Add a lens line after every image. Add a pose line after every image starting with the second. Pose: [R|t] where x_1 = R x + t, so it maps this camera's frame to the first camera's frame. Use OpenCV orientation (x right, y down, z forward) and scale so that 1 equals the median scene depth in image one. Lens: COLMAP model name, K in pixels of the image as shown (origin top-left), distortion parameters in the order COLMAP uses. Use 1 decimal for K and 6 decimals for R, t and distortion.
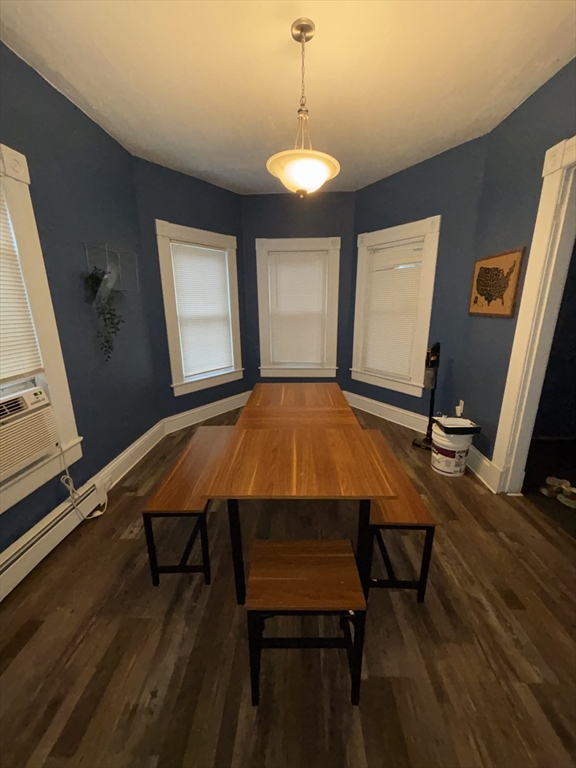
lens RADIAL K [[310.3, 0, 288.0], [0, 310.3, 384.0], [0, 0, 1]] dist [-0.003778, 0.000657]
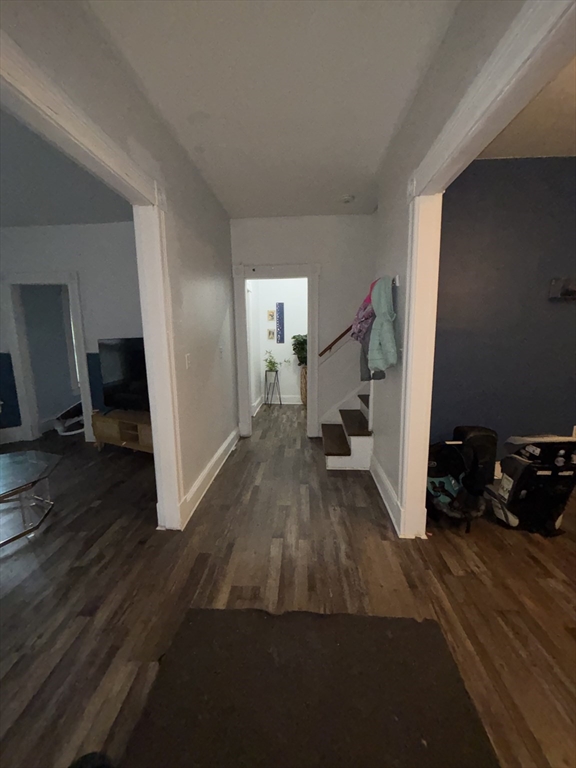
lens RADIAL K [[310.3, 0, 288.0], [0, 310.3, 384.0], [0, 0, 1]] dist [-0.003778, 0.000657]
pose [[-0.999710, 0.017147, 0.016916, 1.203895], [0.022578, 0.911766, 0.410090, -0.308900], [-0.008392, 0.410353, -0.911888, 1.177274]]
